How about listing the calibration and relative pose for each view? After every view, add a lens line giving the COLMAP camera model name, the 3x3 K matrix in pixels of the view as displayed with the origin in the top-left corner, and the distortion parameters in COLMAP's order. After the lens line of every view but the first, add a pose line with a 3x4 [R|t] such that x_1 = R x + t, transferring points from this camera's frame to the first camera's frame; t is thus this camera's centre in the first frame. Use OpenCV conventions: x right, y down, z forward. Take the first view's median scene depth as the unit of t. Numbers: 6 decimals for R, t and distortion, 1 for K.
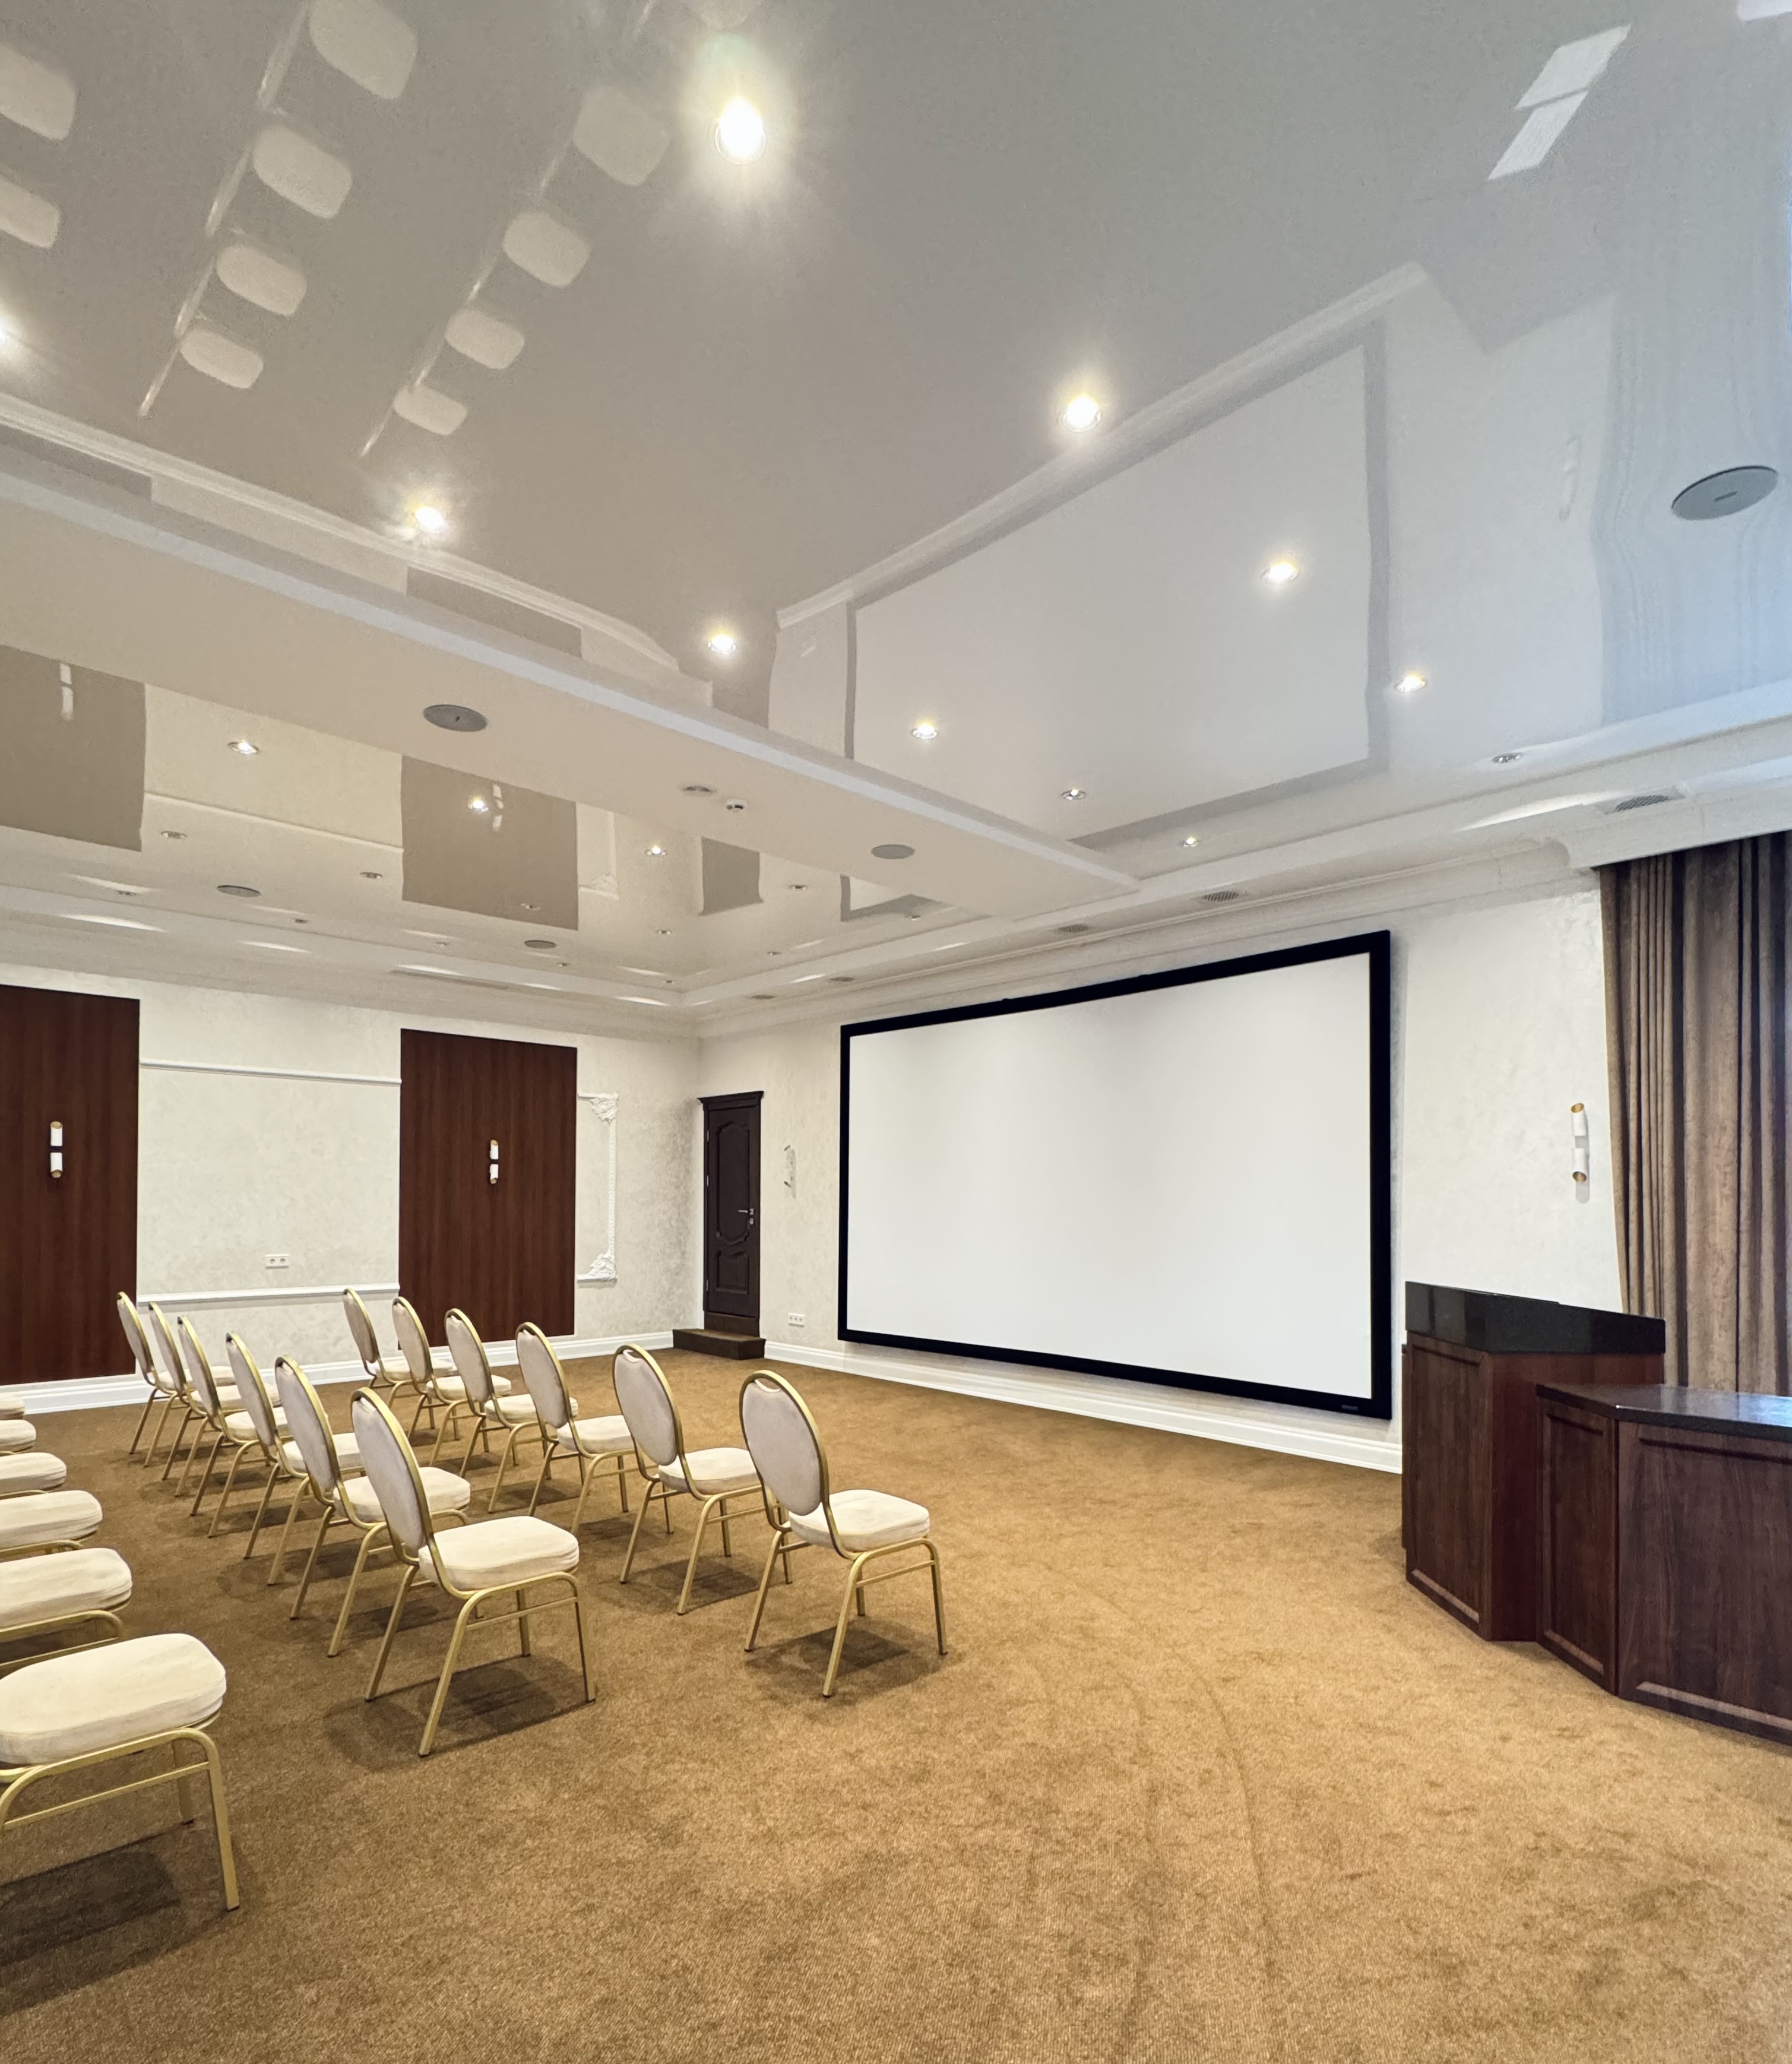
lens RADIAL K [[1100.5, 0, 853.1], [0, 1100.5, 1194.9], [0, 0, 1]] dist [-0.000649, 0.000502]
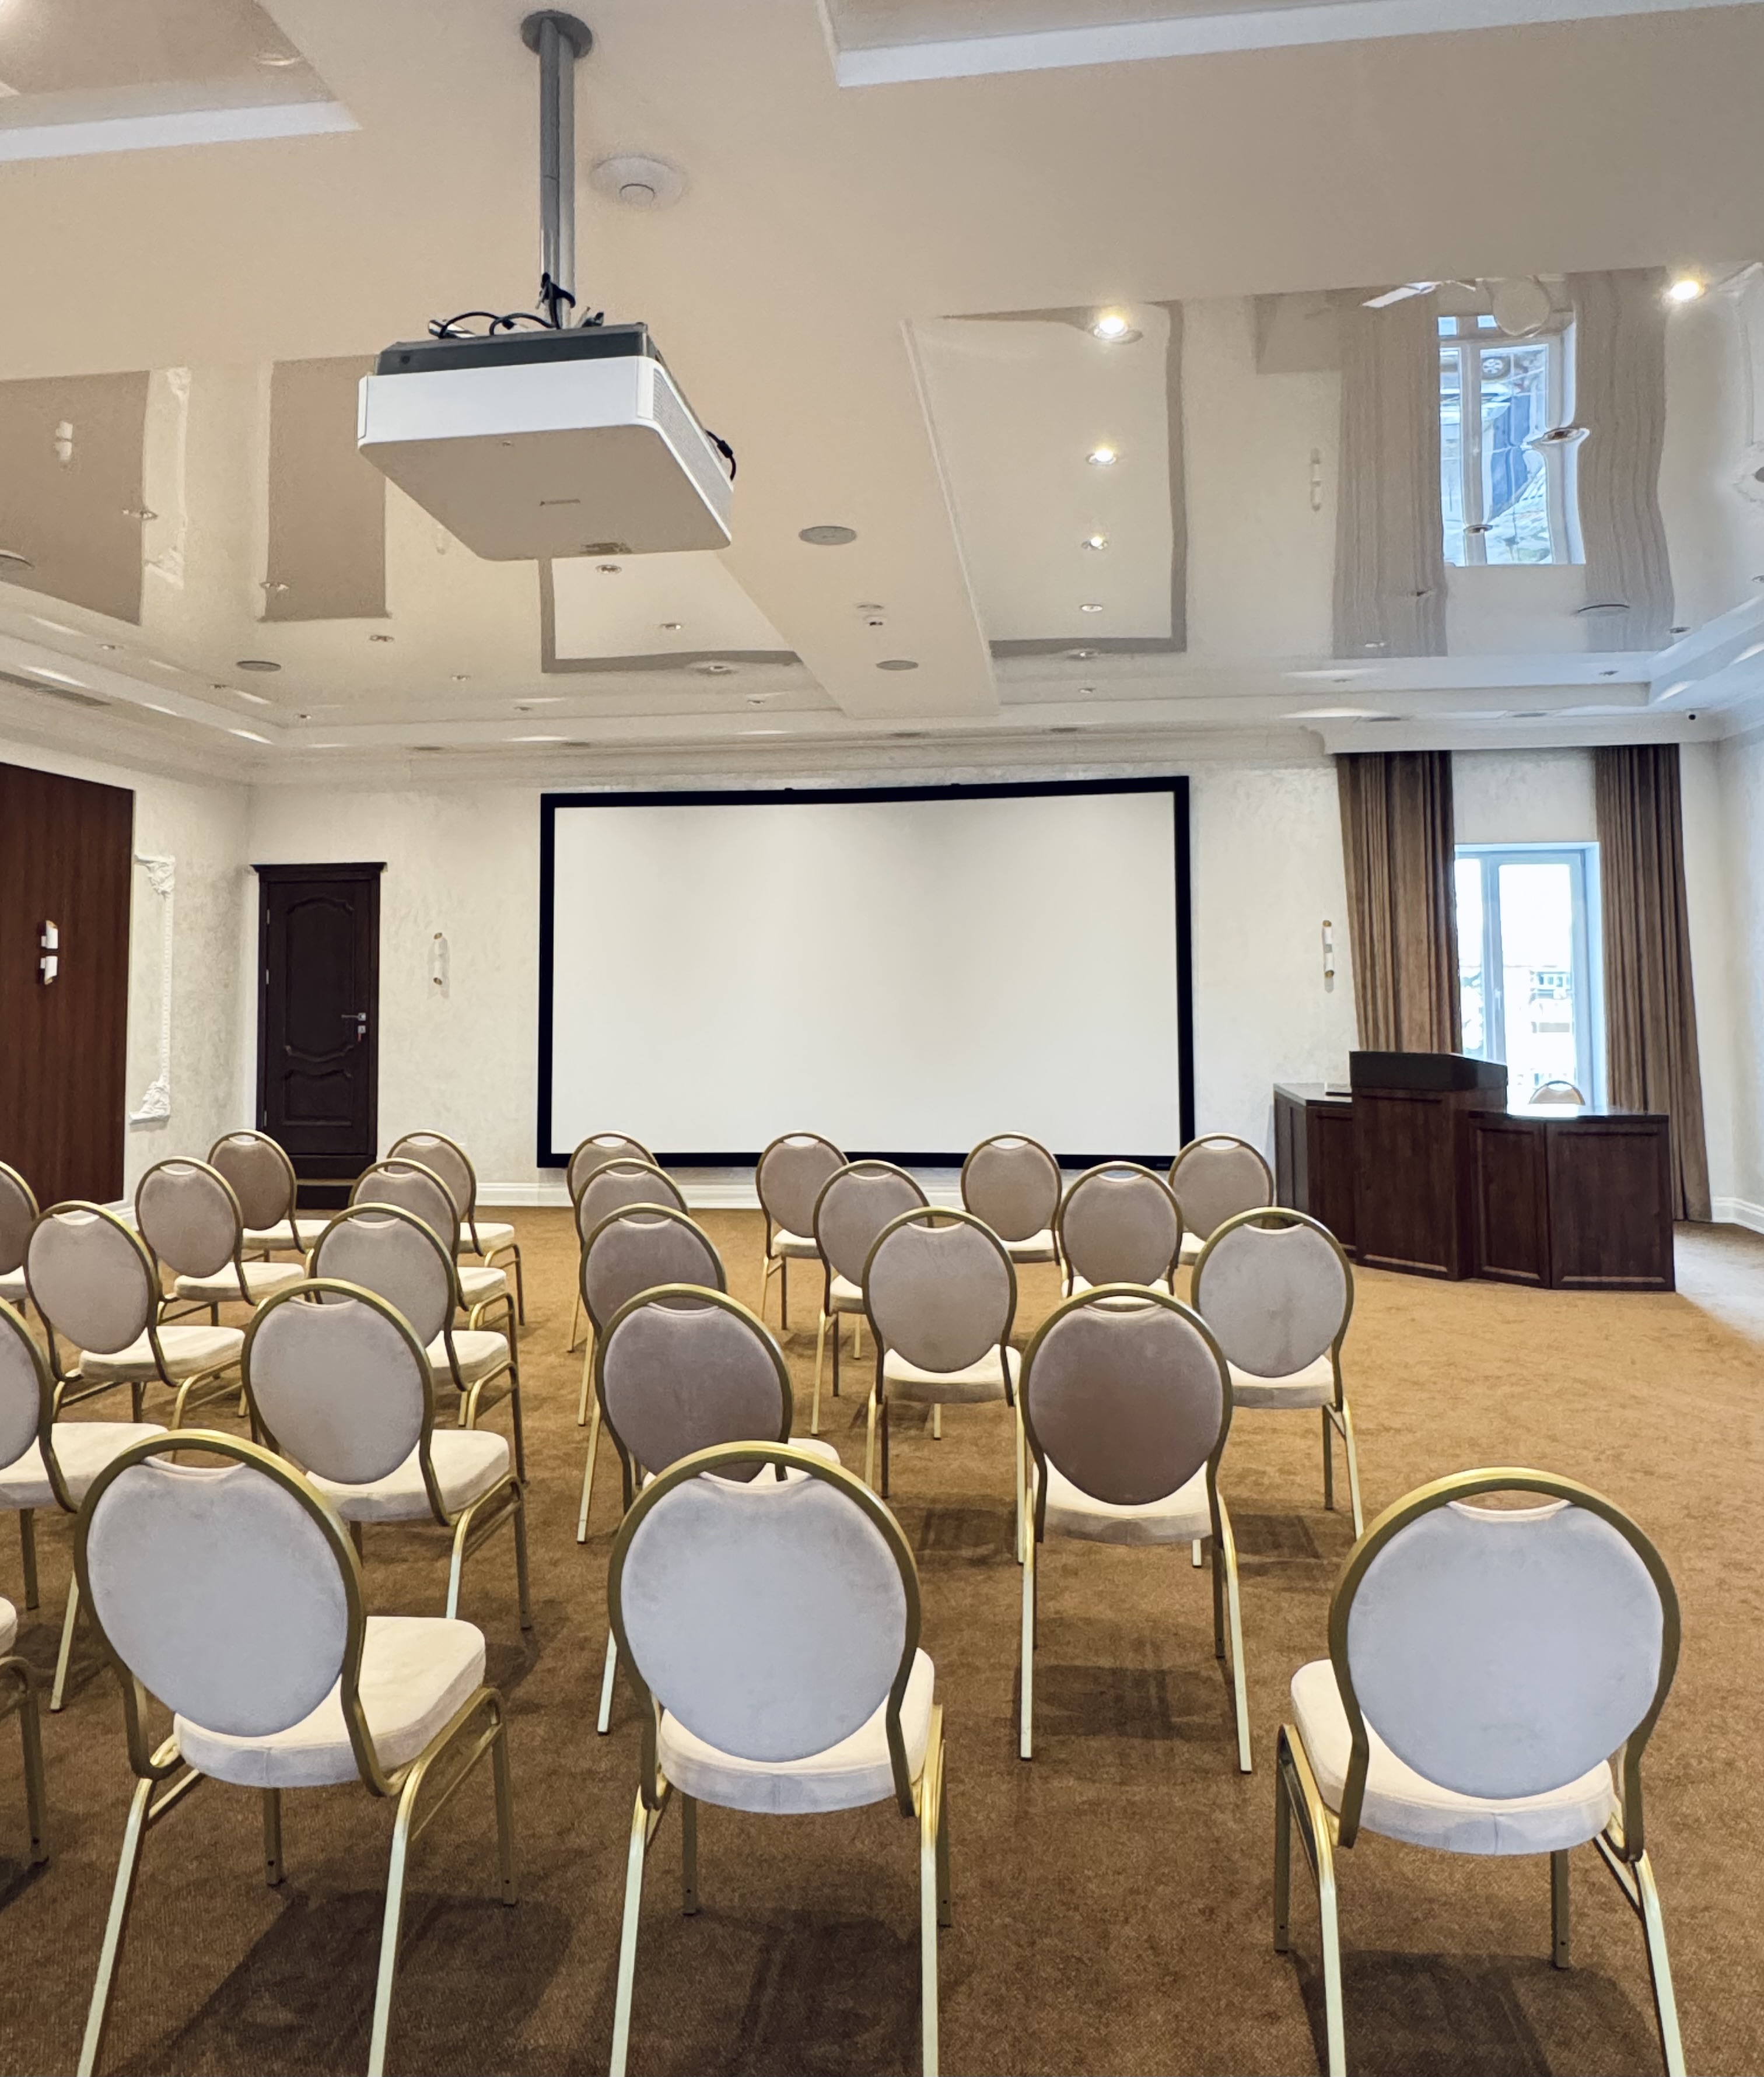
lens RADIAL K [[1470.5, 0, 878.1], [0, 1470.5, 927.3], [0, 0, 1]] dist [0.002223, 0.000849]
pose [[0.763789, 0.015149, 0.645289, -0.539022], [0.009165, 0.999369, -0.034310, -0.009842], [-0.645401, 0.032119, 0.763168, -0.023754]]
